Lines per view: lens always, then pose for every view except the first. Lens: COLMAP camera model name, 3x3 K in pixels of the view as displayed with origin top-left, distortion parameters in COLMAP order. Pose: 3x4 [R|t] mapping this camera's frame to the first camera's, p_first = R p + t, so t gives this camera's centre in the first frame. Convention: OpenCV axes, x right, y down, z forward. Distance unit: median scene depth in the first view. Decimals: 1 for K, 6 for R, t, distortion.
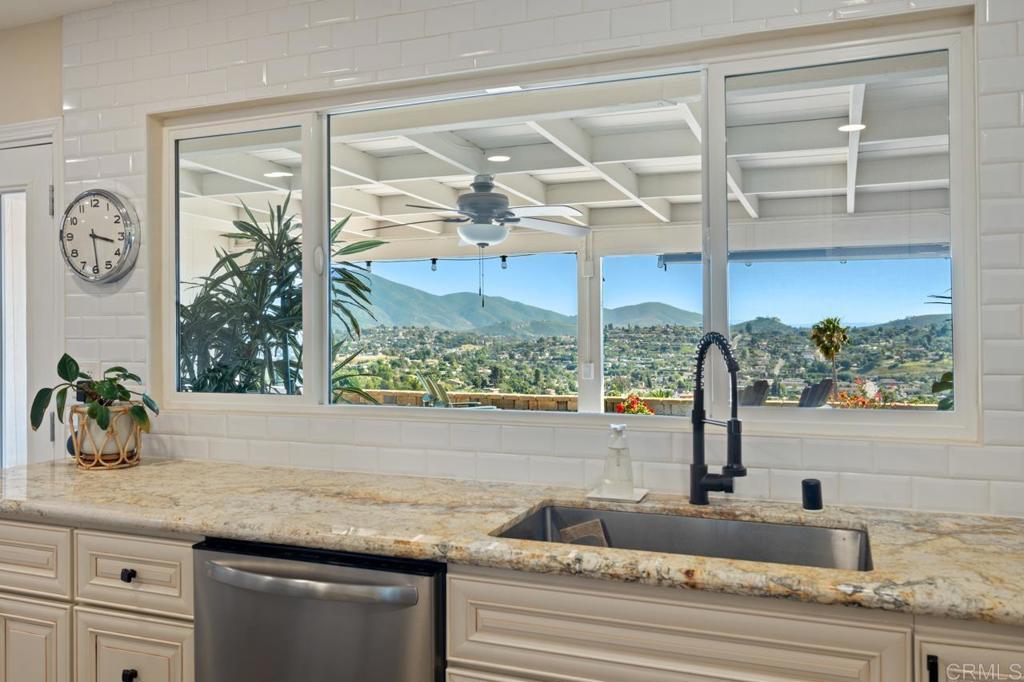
lens RADIAL K [[838.7, 0, 520.7], [0, 838.7, 323.6], [0, 0, 1]] dist [0.001691, -0.013952]
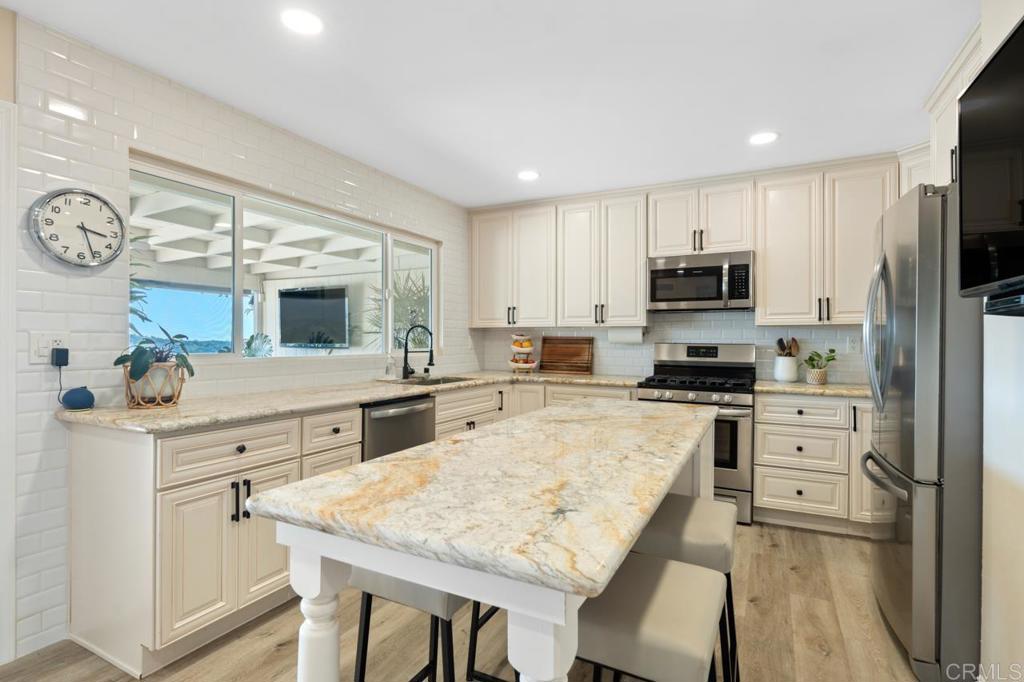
lens RADIAL K [[507.2, 0, 510.3], [0, 507.2, 340.9], [0, 0, 1]] dist [-0.003972, 0.000868]
pose [[0.096856, 0.002368, 0.995296, -1.297937], [-0.014683, 0.999892, -0.000950, 0.055119], [-0.995190, -0.014522, 0.096880, 0.344738]]
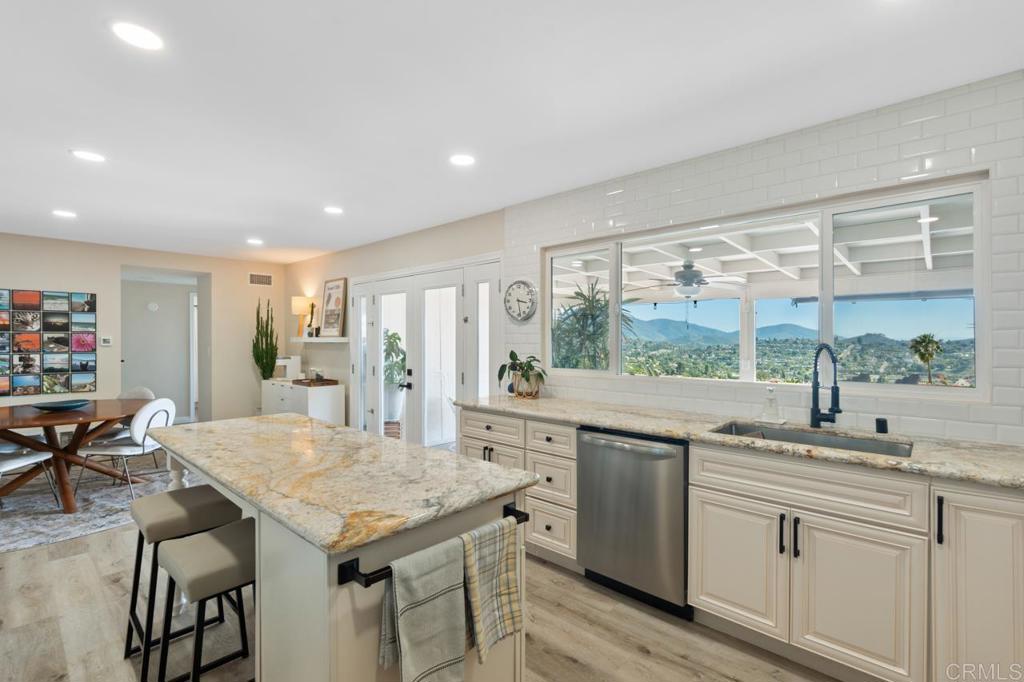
lens RADIAL K [[468.8, 0, 514.0], [0, 468.8, 340.0], [0, 0, 1]] dist [-0.005225, 0.000401]
pose [[0.931954, 0.005108, -0.362541, -0.046721], [-0.002655, 0.999970, 0.007263, -0.003241], [0.362567, -0.005807, 0.931940, -0.257158]]
